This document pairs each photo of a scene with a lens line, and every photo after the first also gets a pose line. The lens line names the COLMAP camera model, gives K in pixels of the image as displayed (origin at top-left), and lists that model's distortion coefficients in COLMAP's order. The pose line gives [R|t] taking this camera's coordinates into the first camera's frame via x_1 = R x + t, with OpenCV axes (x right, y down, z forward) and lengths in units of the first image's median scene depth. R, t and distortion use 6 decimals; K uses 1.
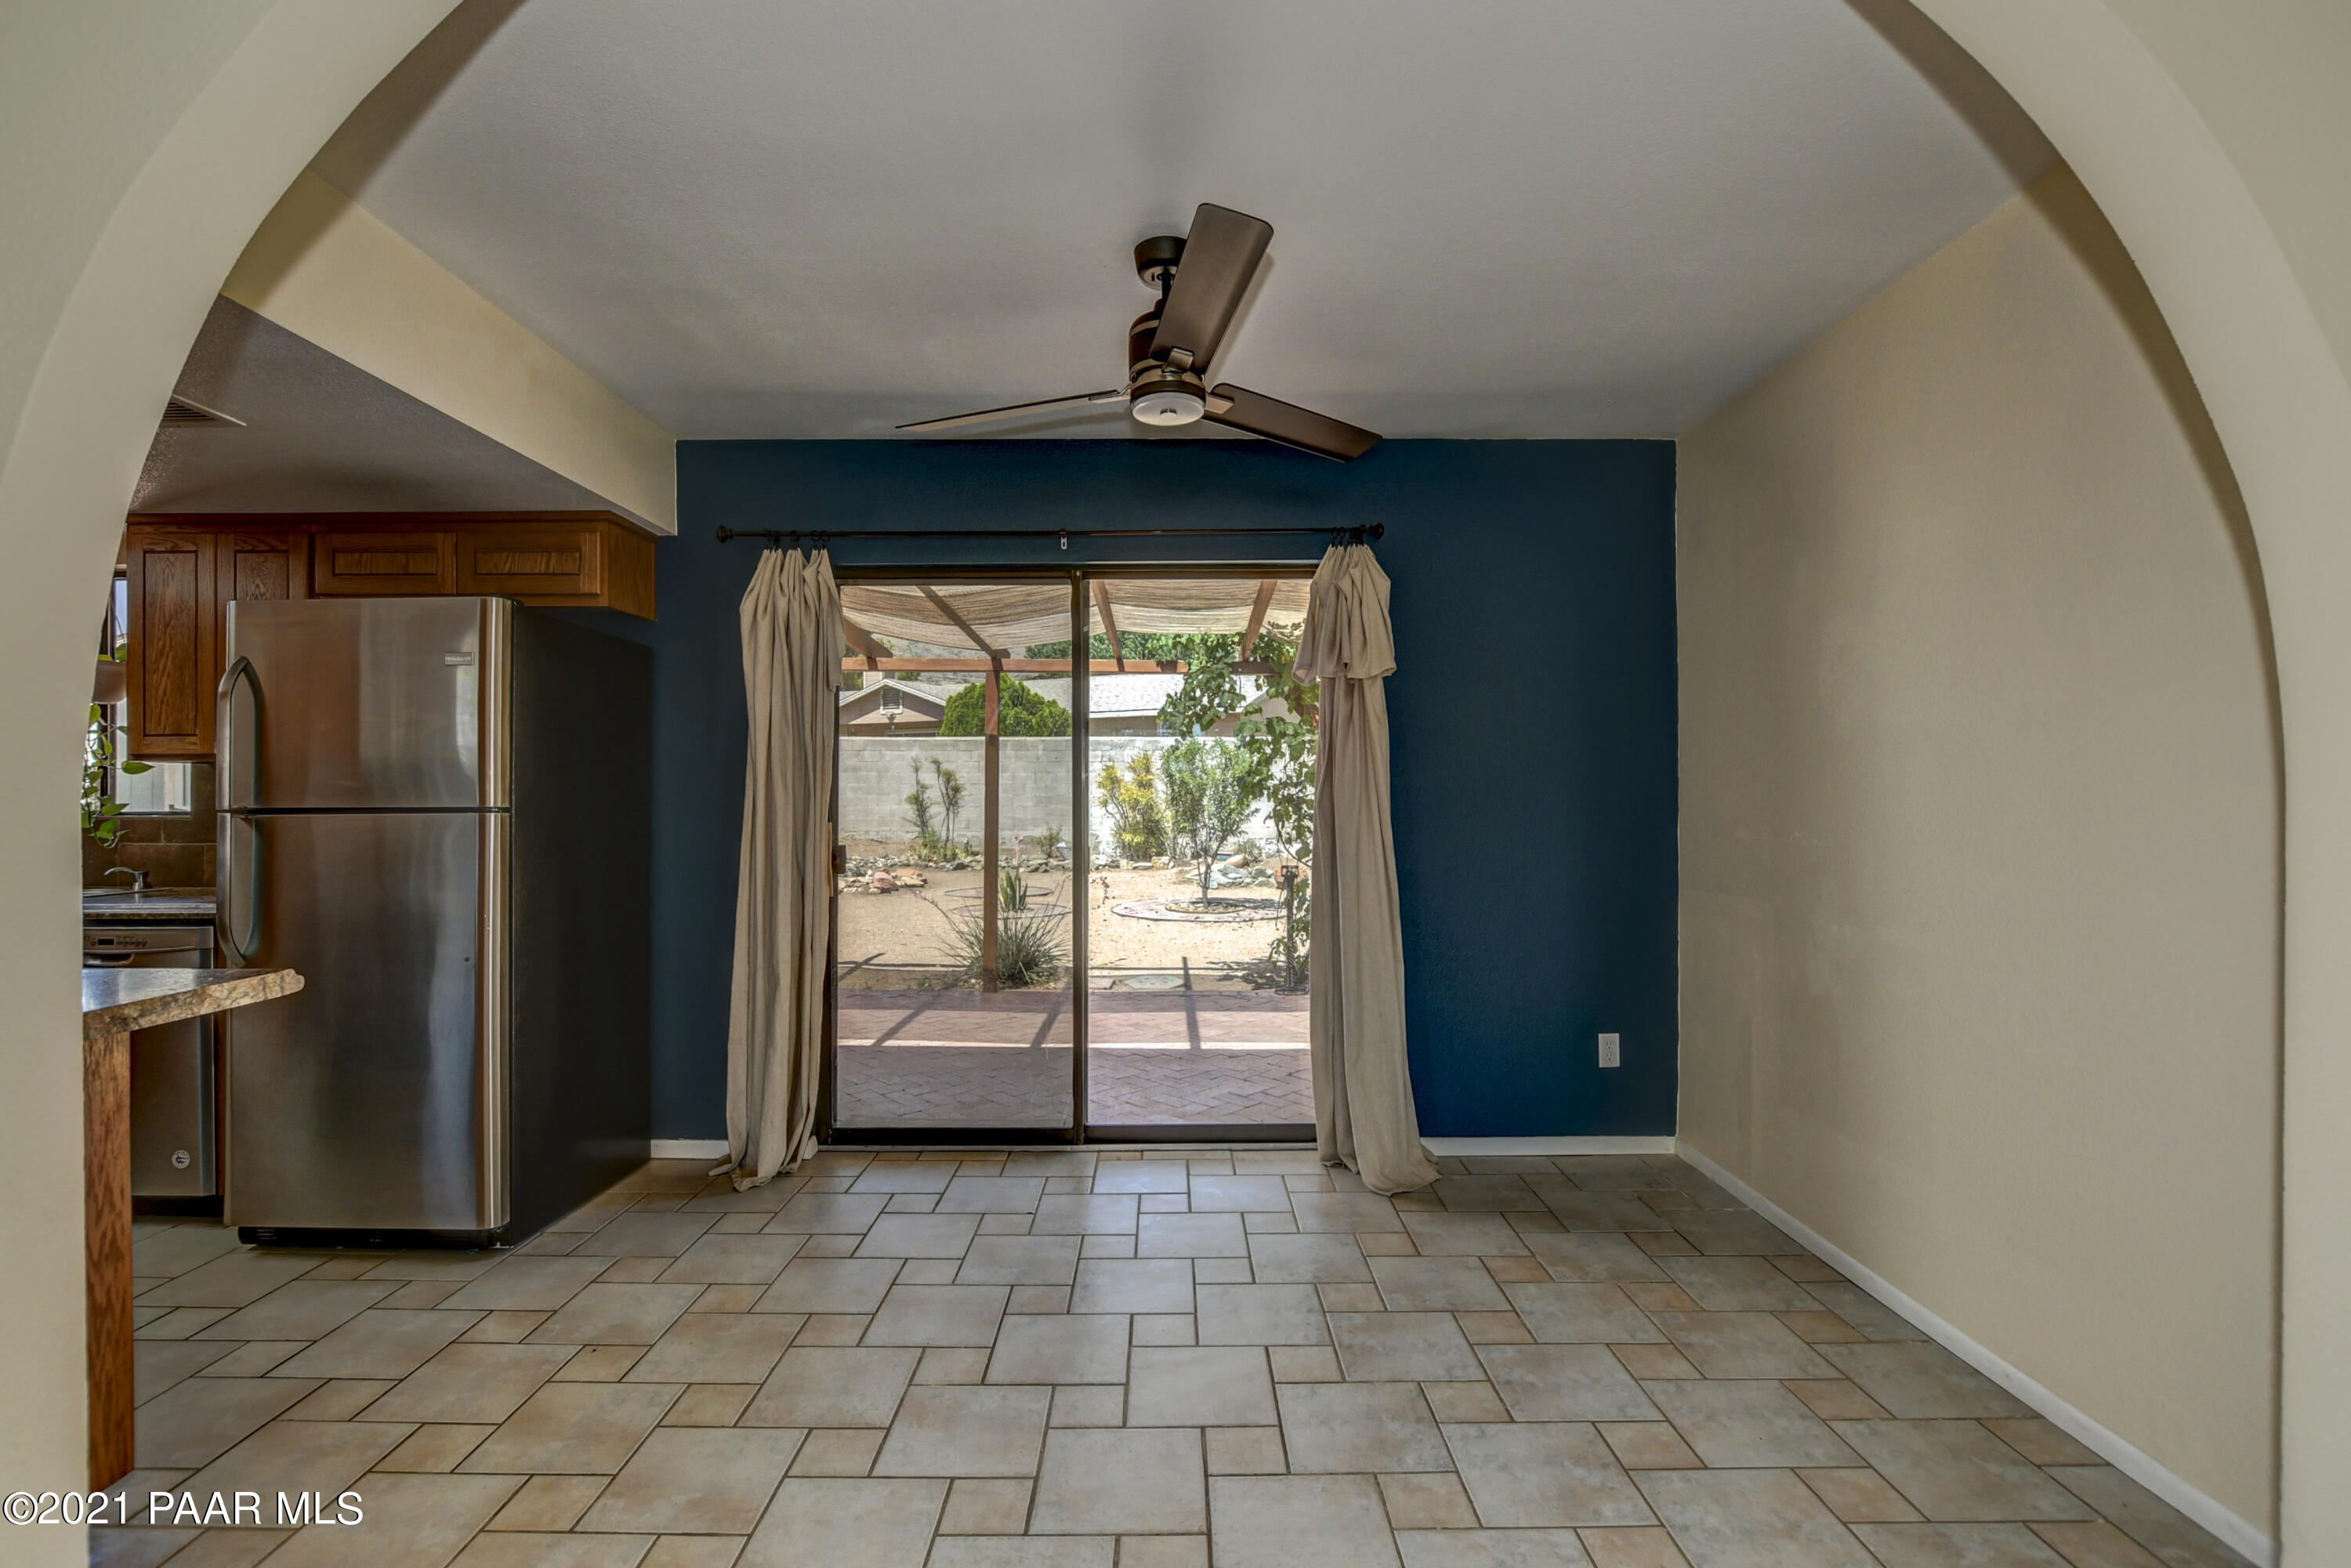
lens RADIAL K [[1049.4, 0, 1168.0], [0, 1049.4, 793.3], [0, 0, 1]] dist [-0.023055, 0.004075]
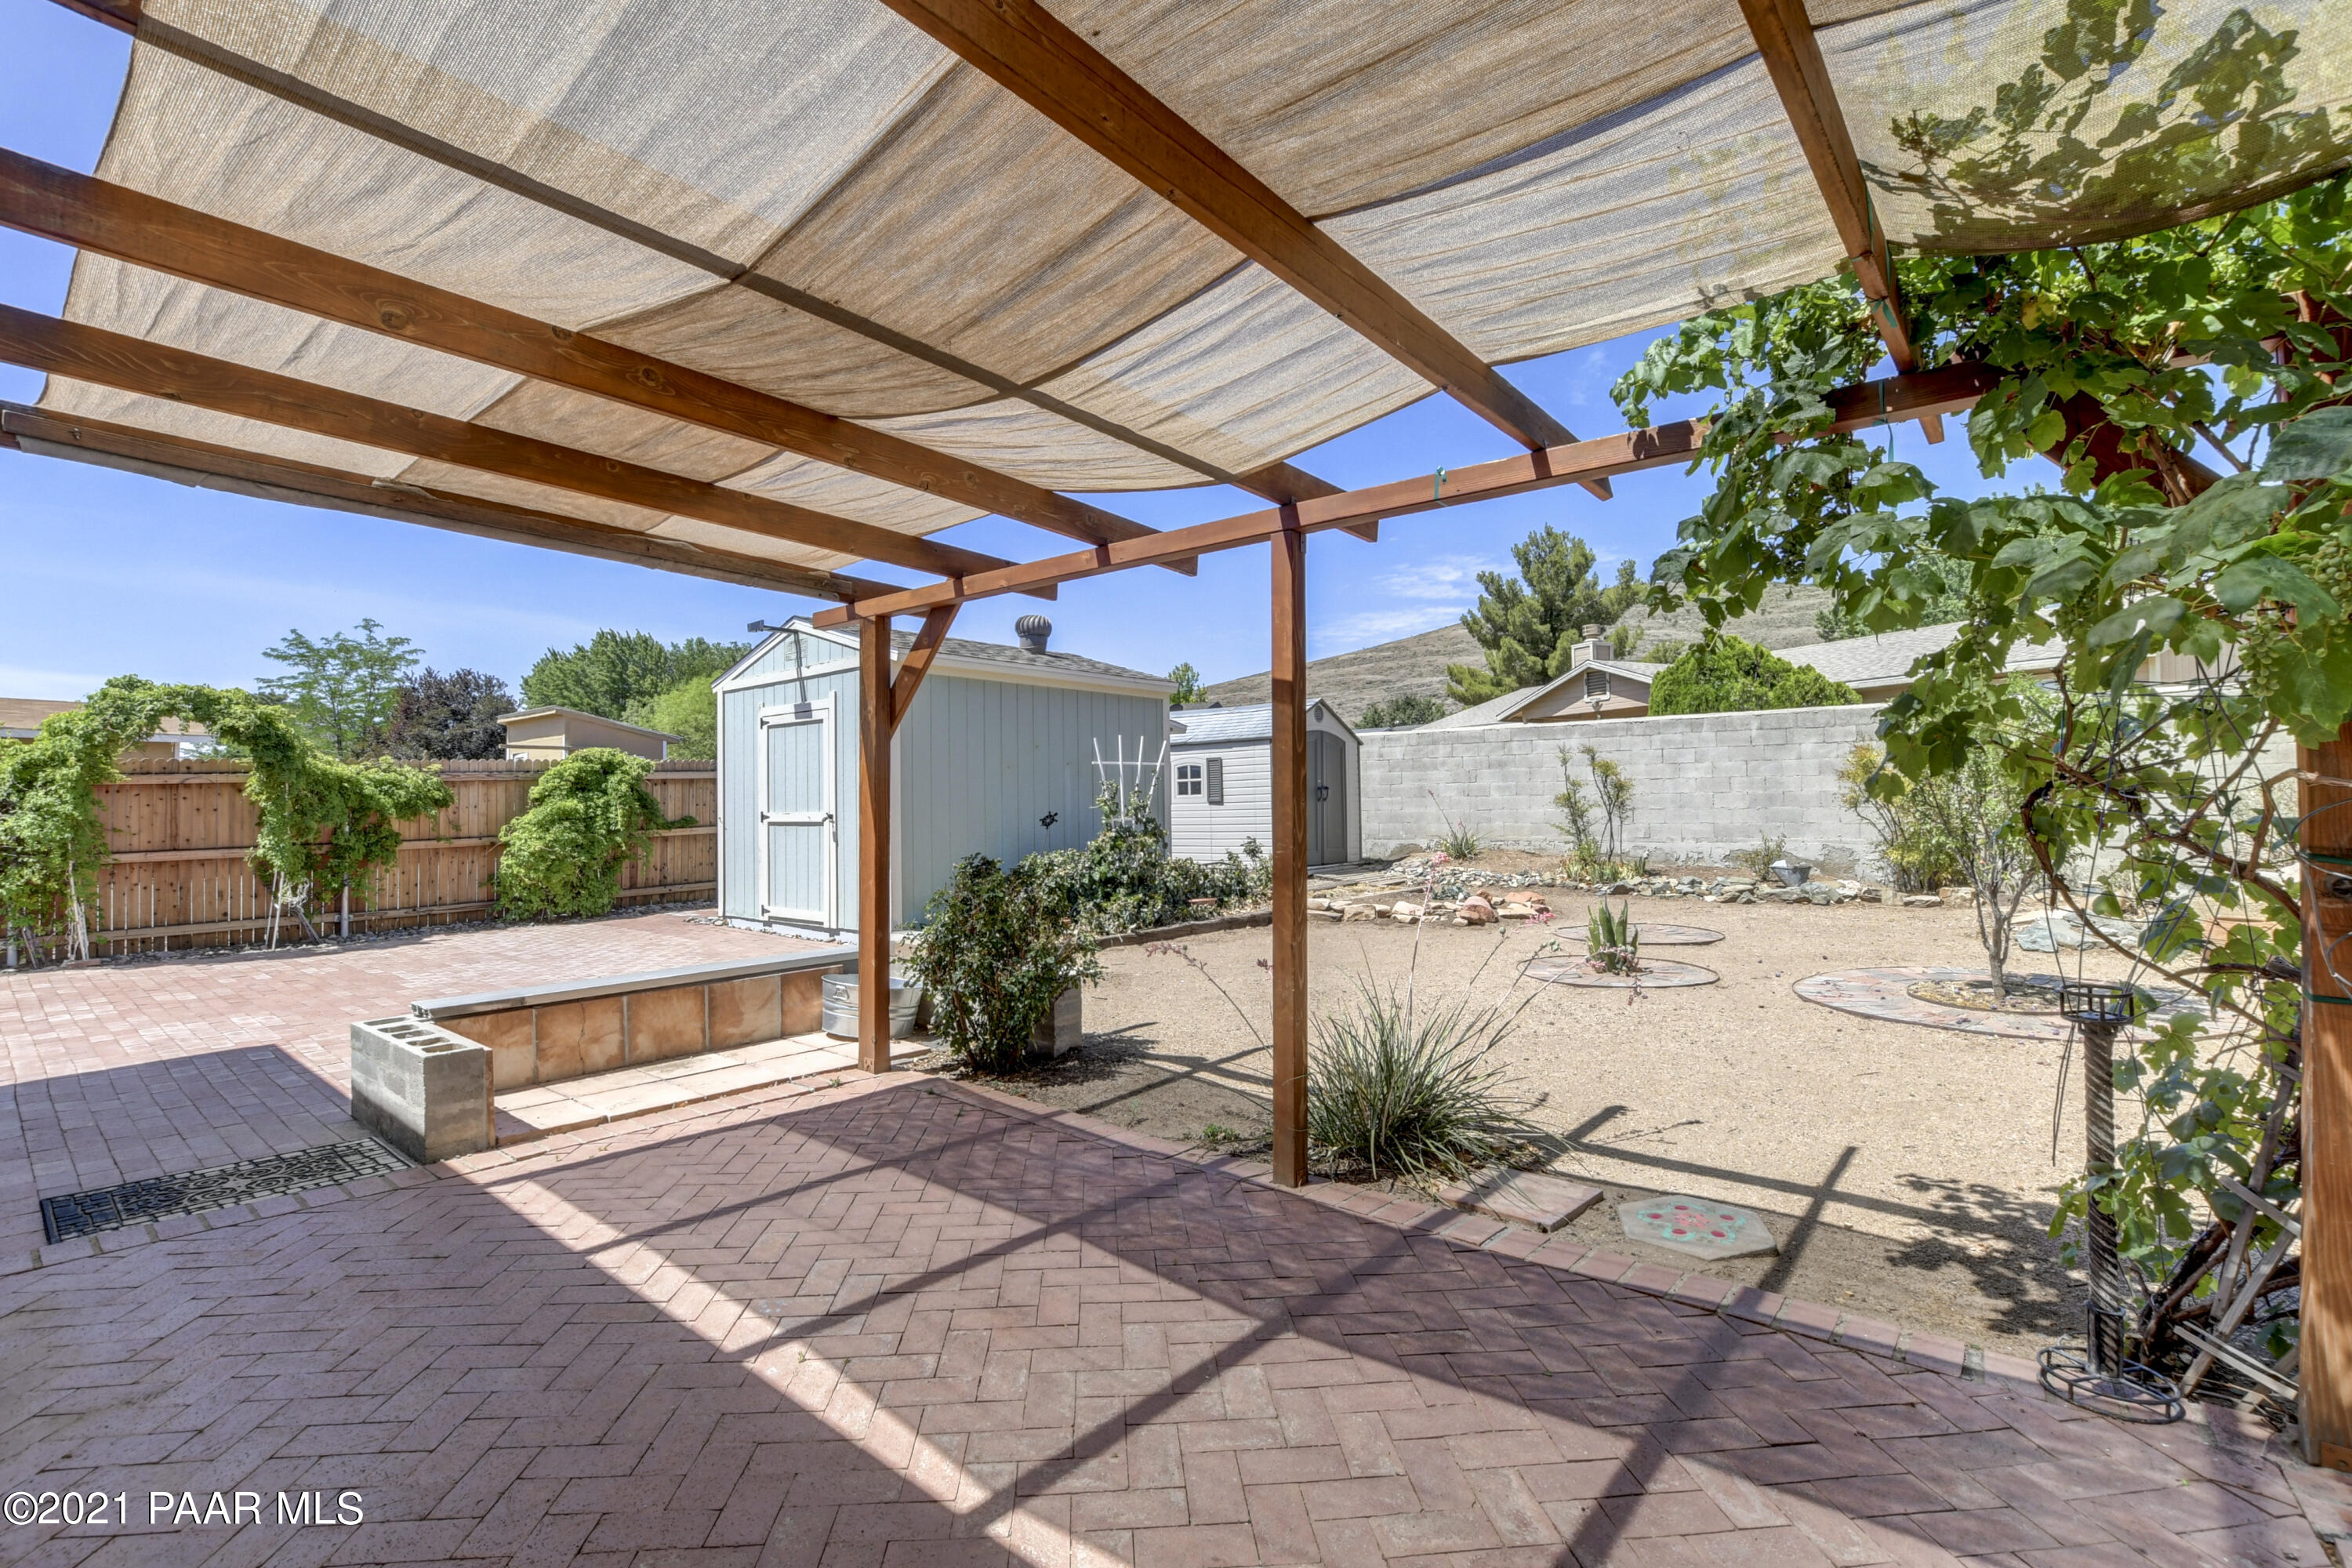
lens RADIAL K [[1049.9, 0, 1177.1], [0, 1049.9, 775.0], [0, 0, 1]] dist [-0.023055, 0.004075]
pose [[0.762073, -0.029270, -0.646829, 0.040630], [0.014870, 0.999505, -0.027710, 0.004149], [0.647320, 0.011499, 0.762131, 0.227447]]
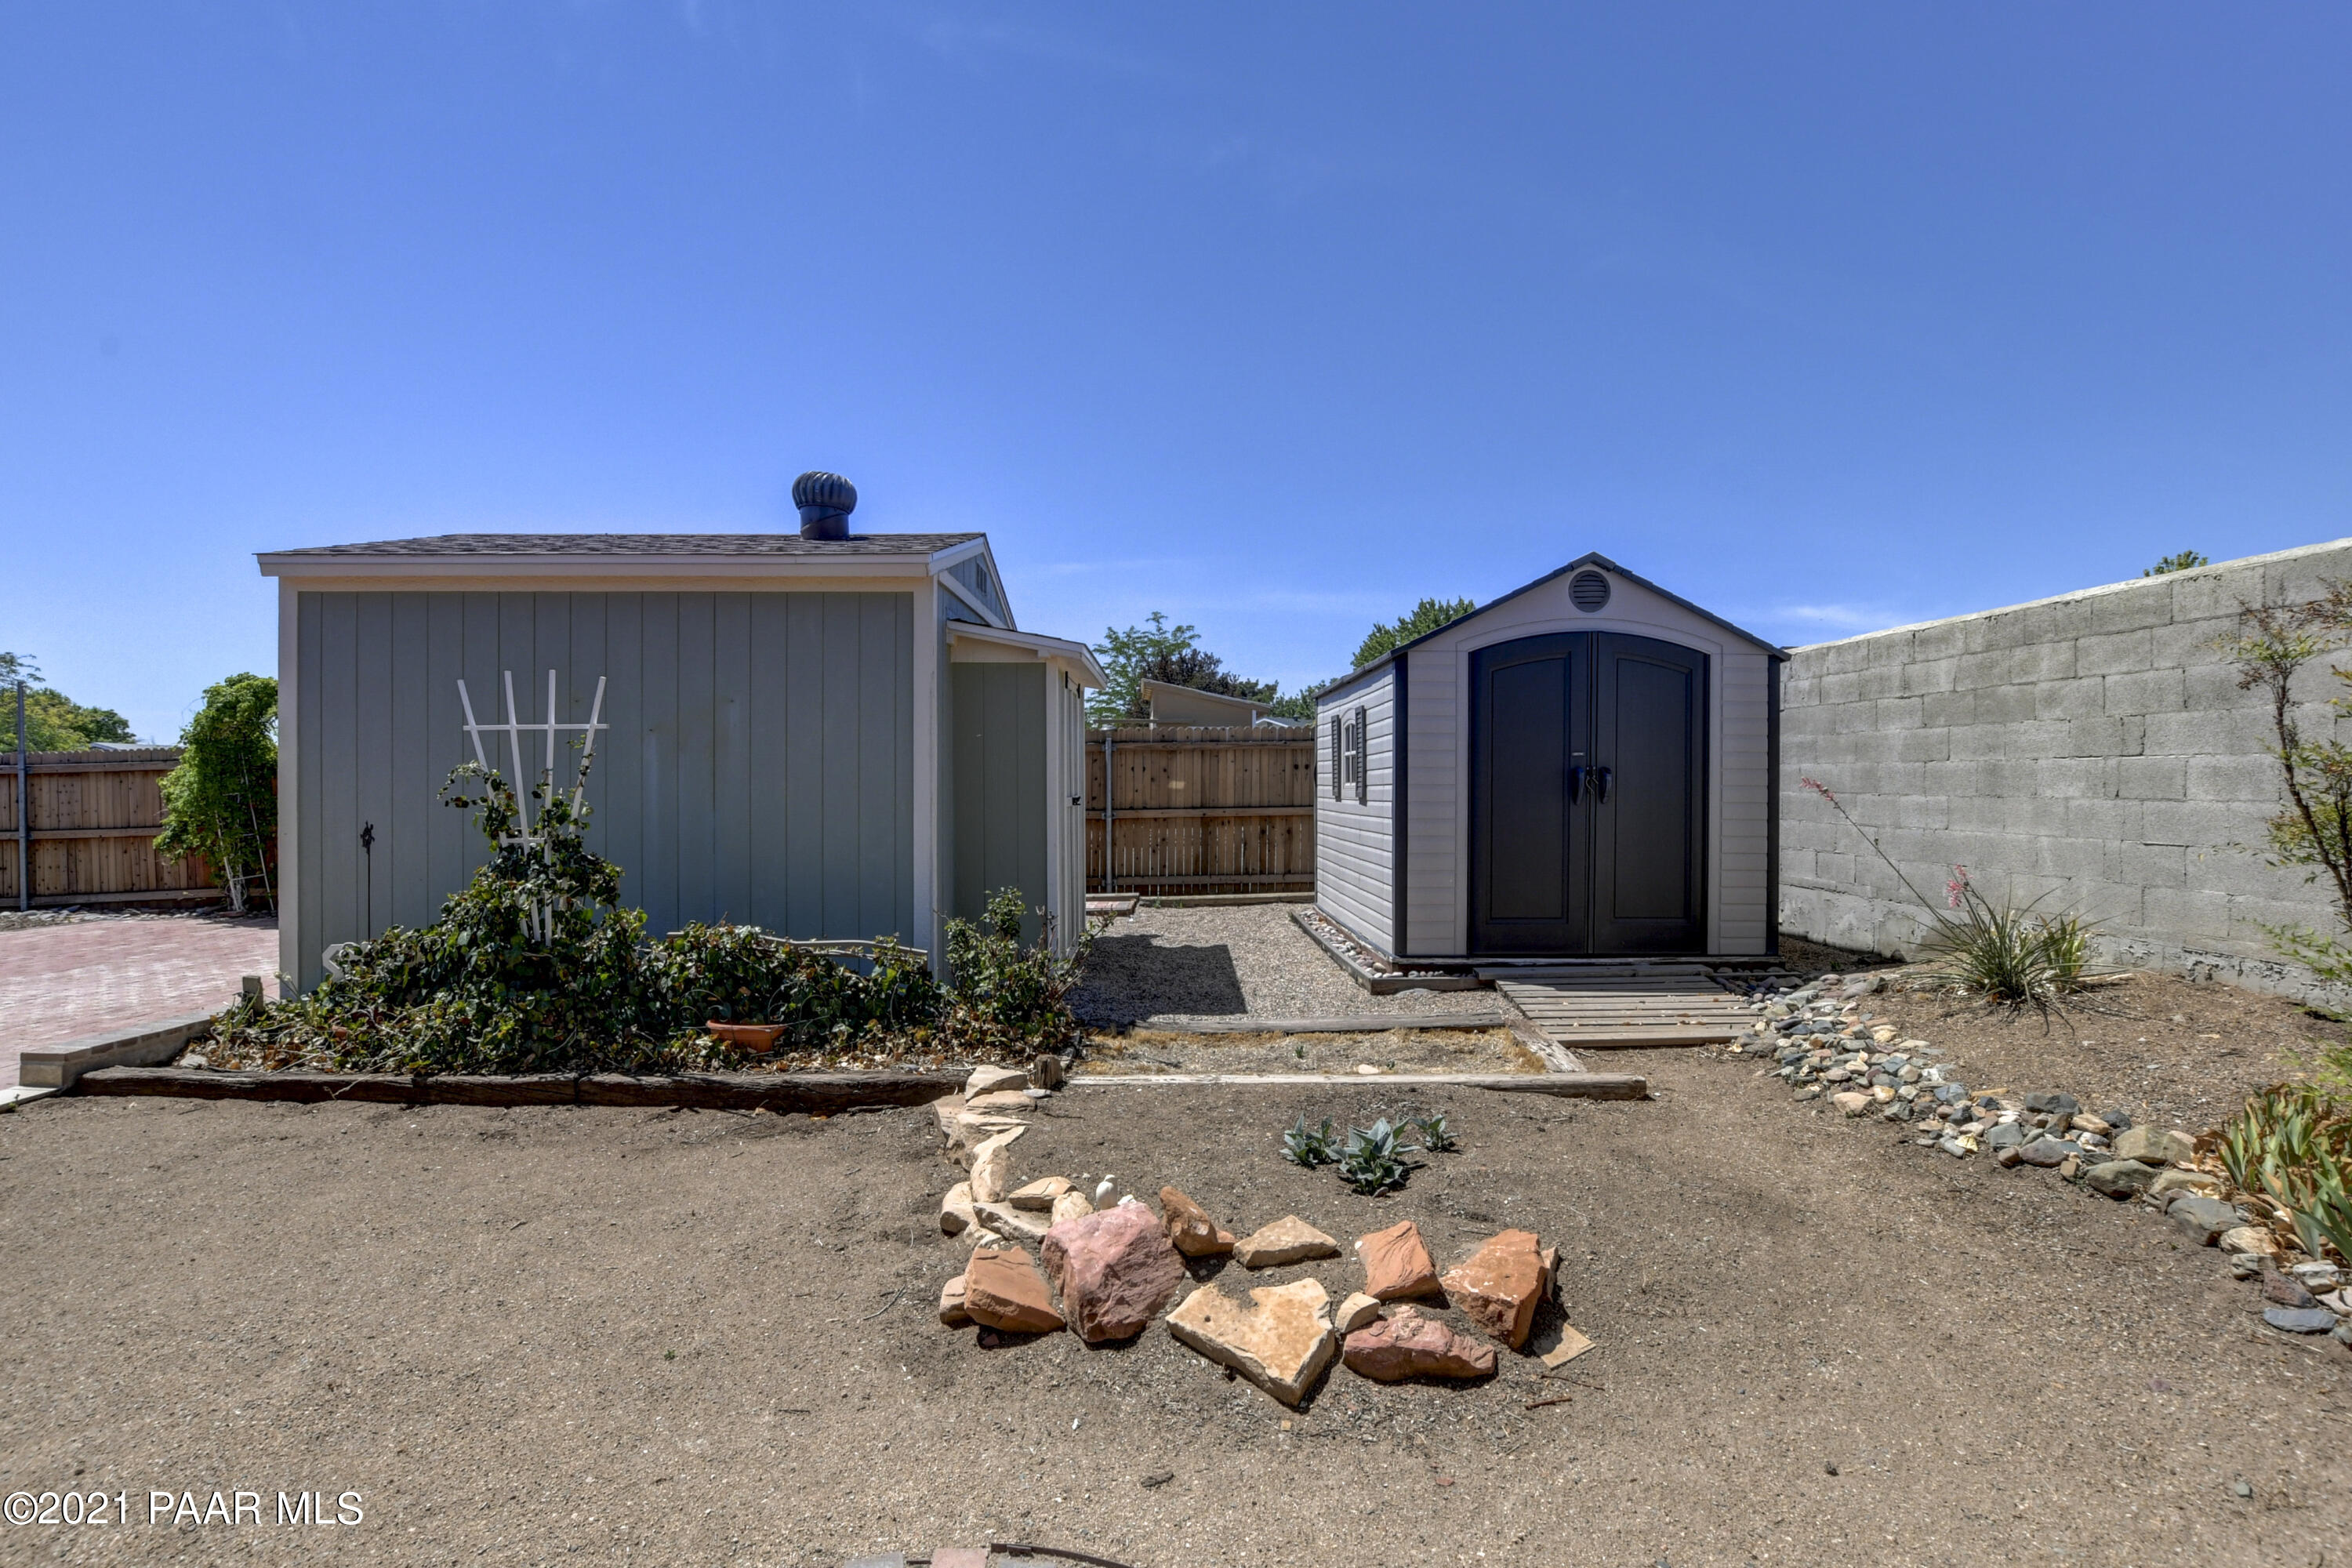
lens RADIAL K [[1049.9, 0, 1166.1], [0, 1049.9, 792.6], [0, 0, 1]] dist [-0.023055, 0.004075]
pose [[0.010916, 0.015566, -0.999819, -0.071984], [0.001577, 0.999877, 0.015584, -0.005275], [0.999939, -0.001747, 0.010890, 0.824619]]
